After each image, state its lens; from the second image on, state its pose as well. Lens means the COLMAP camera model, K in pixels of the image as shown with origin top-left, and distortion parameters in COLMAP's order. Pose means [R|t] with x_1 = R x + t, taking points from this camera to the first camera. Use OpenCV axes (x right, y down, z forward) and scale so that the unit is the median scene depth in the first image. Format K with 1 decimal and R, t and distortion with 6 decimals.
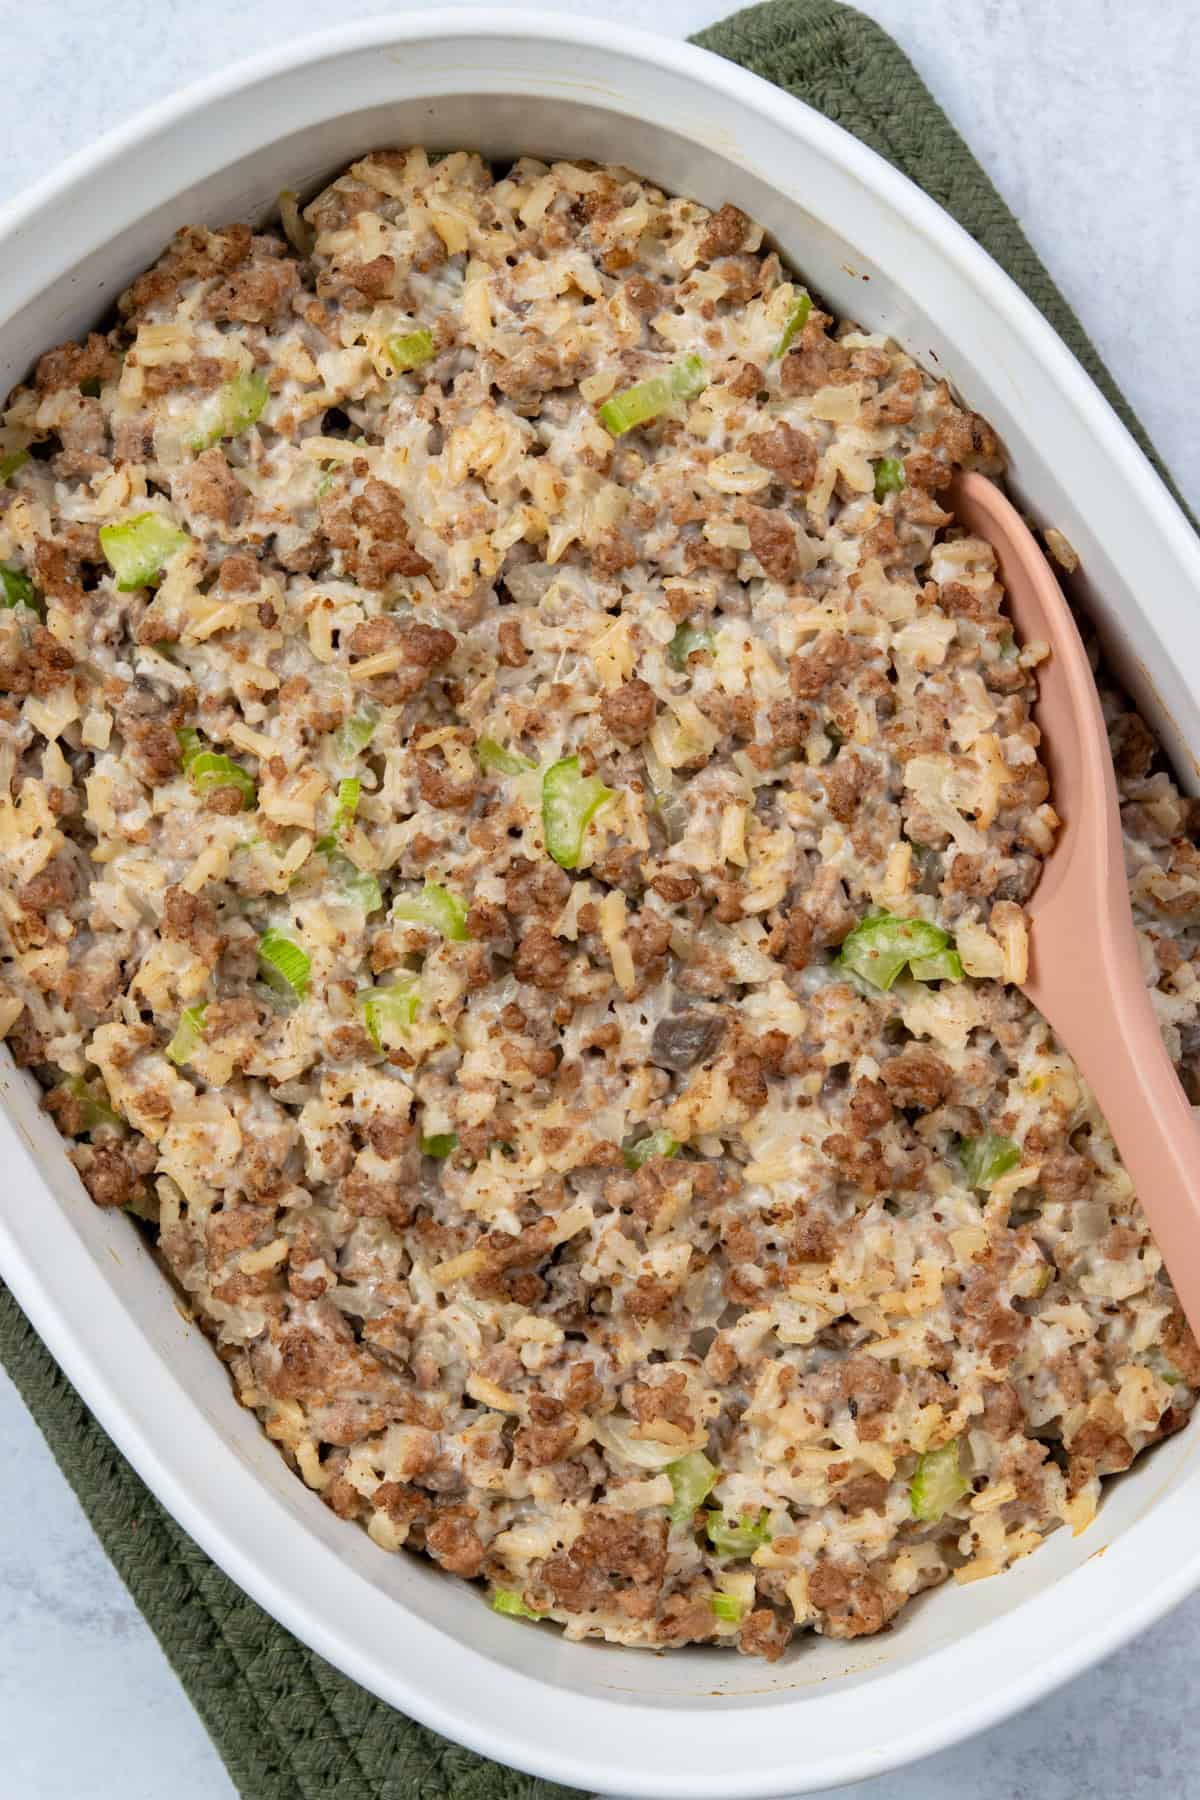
lens RADIAL K [[4340.8, 0, 601.8], [0, 4340.8, 897.6], [0, 0, 1]] dist [0.065739, 0.000000]
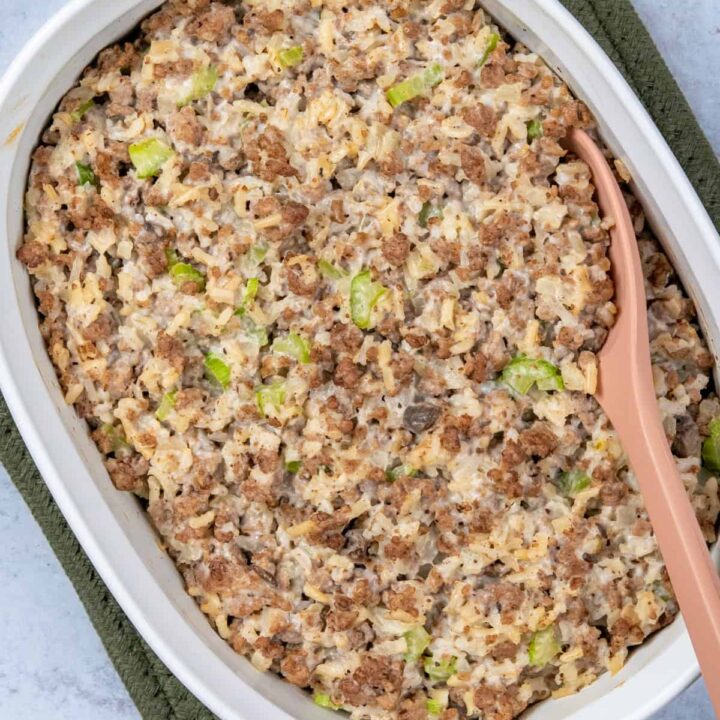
lens RADIAL K [[3131.1, 0, 359.6], [0, 3131.1, 359.7], [0, 0, 1]] dist [0.194301, 0.000000]
pose [[0.999084, 0.032255, -0.028106, 0.030520], [-0.030977, 0.998516, 0.044792, -0.054984], [0.029509, -0.043880, 0.998601, -0.405883]]
